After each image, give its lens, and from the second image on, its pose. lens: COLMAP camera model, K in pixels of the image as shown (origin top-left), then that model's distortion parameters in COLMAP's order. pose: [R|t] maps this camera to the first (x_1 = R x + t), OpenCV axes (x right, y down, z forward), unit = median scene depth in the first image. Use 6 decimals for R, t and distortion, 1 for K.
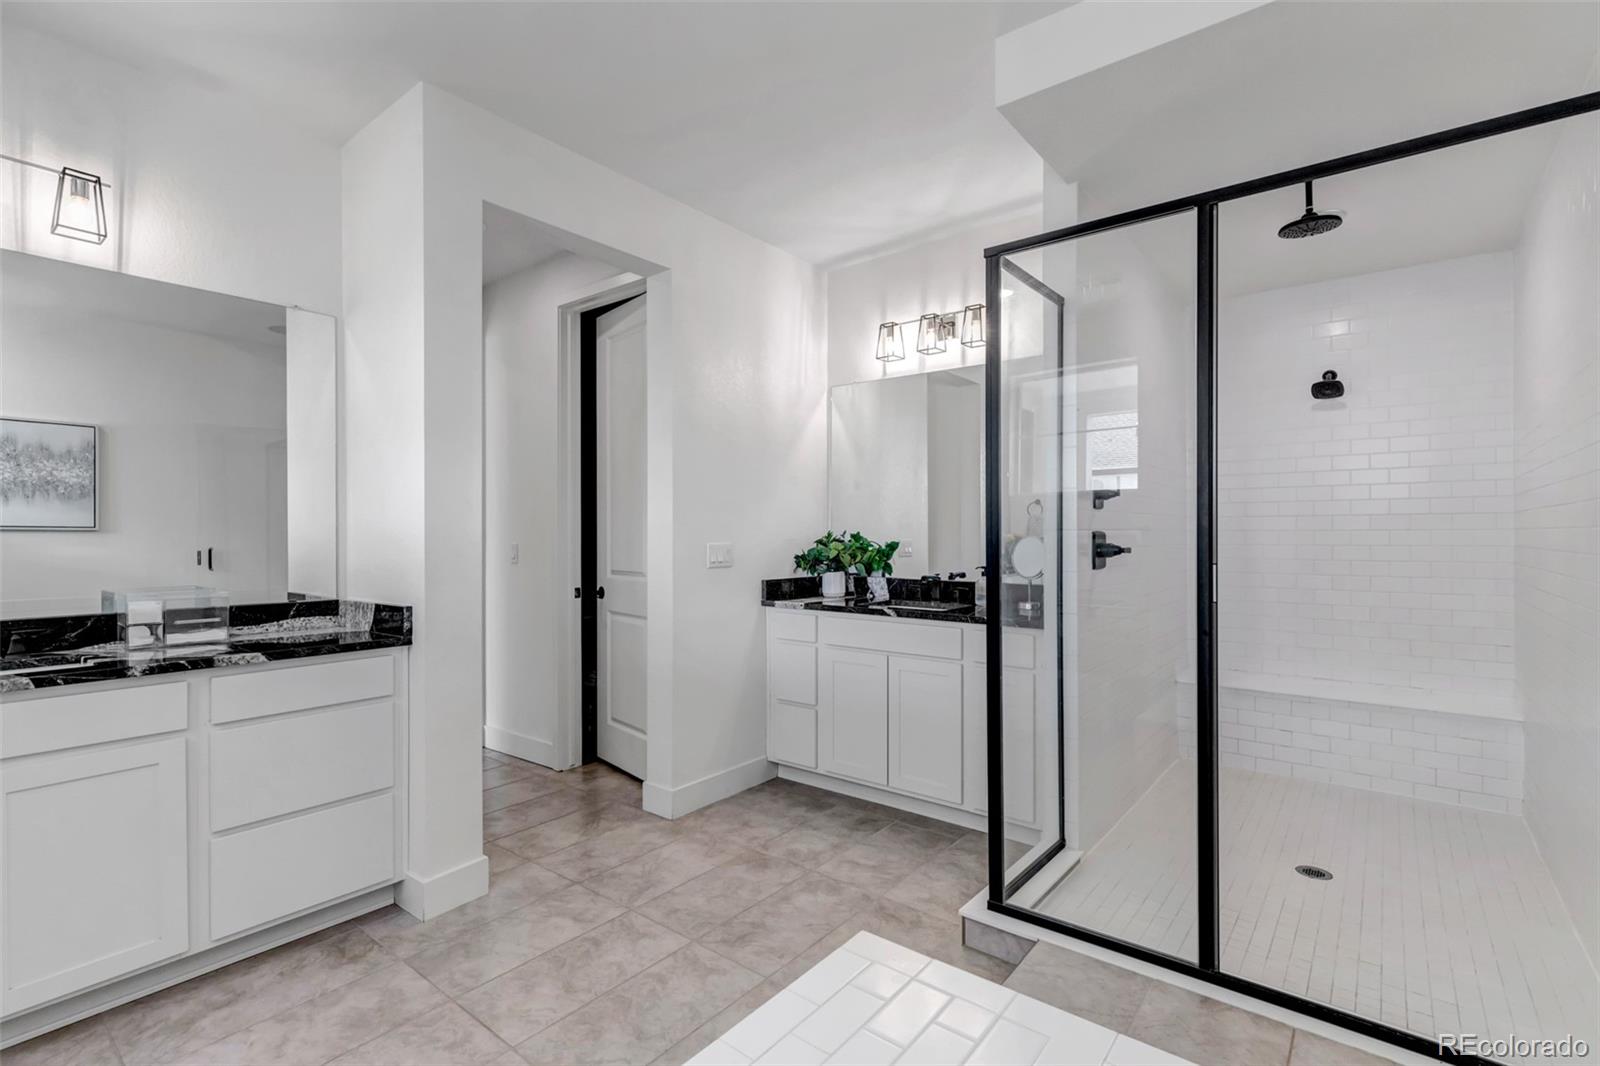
lens RADIAL K [[741.3, 0, 799.2], [0, 741.3, 531.7], [0, 0, 1]] dist [0.003202, 0.002640]
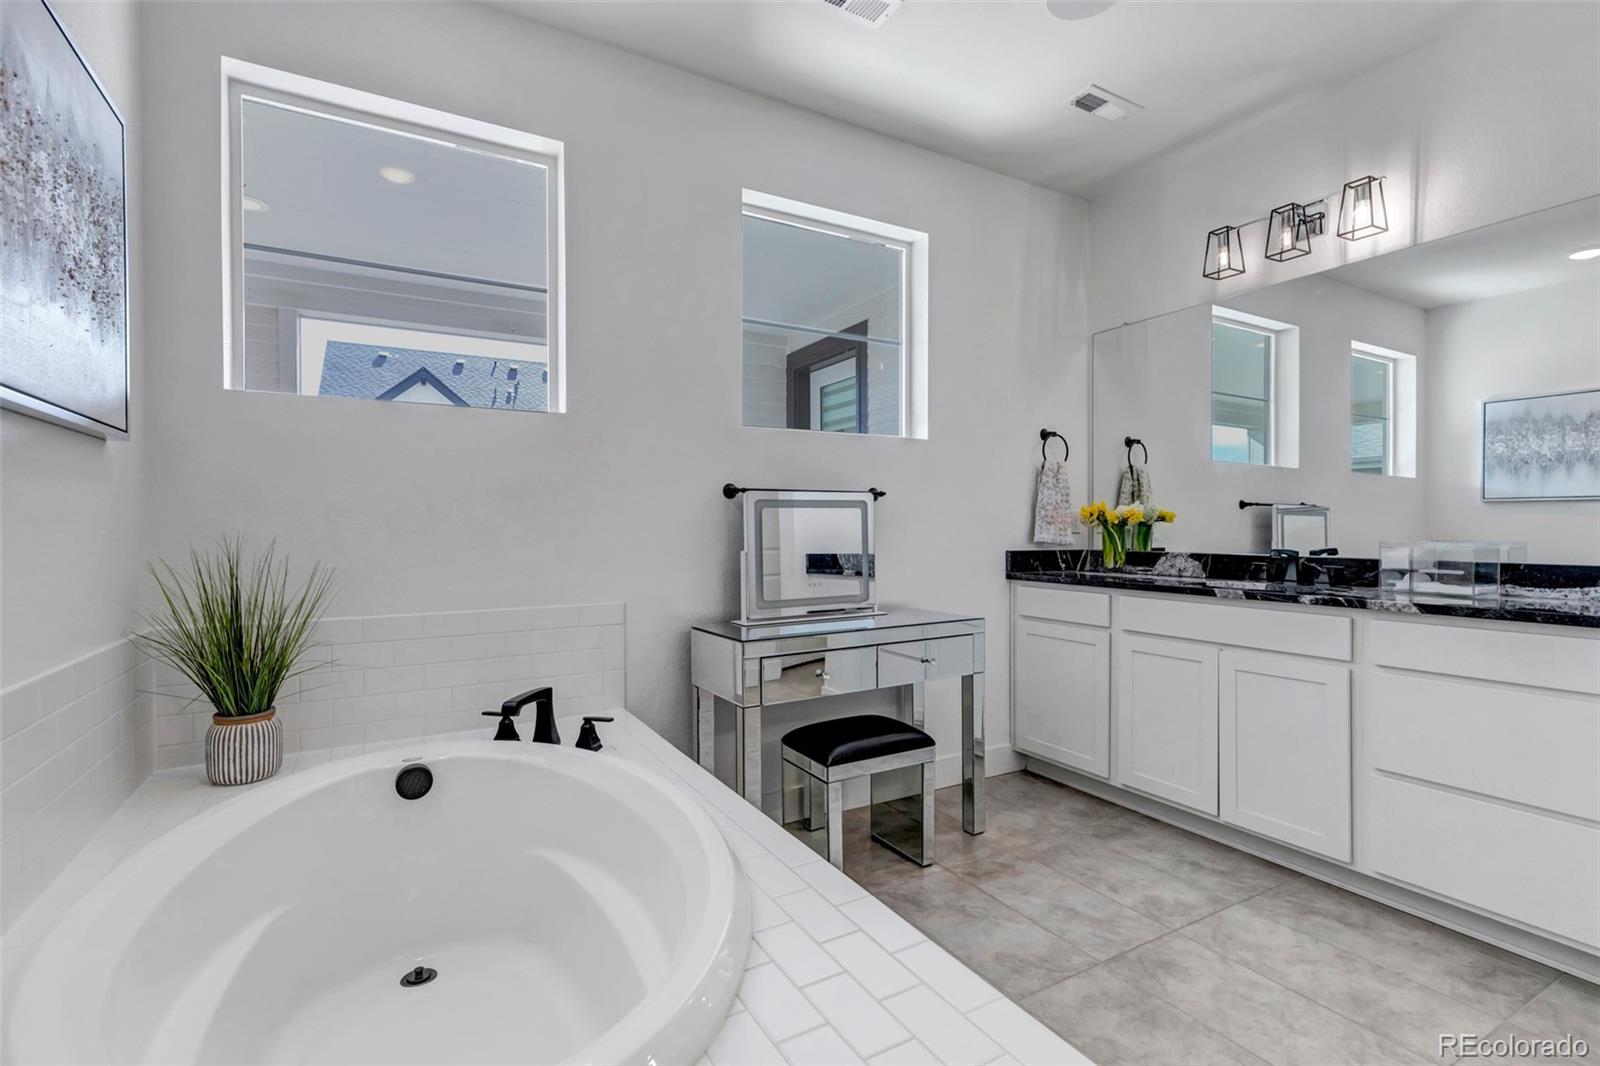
lens RADIAL K [[741.3, 0, 802.0], [0, 741.3, 533.9], [0, 0, 1]] dist [0.003202, 0.002640]
pose [[-0.367315, 0.009600, -0.930047, 0.469955], [0.006646, 0.999948, 0.007697, 0.062107], [0.930073, -0.003354, -0.367360, 0.632682]]
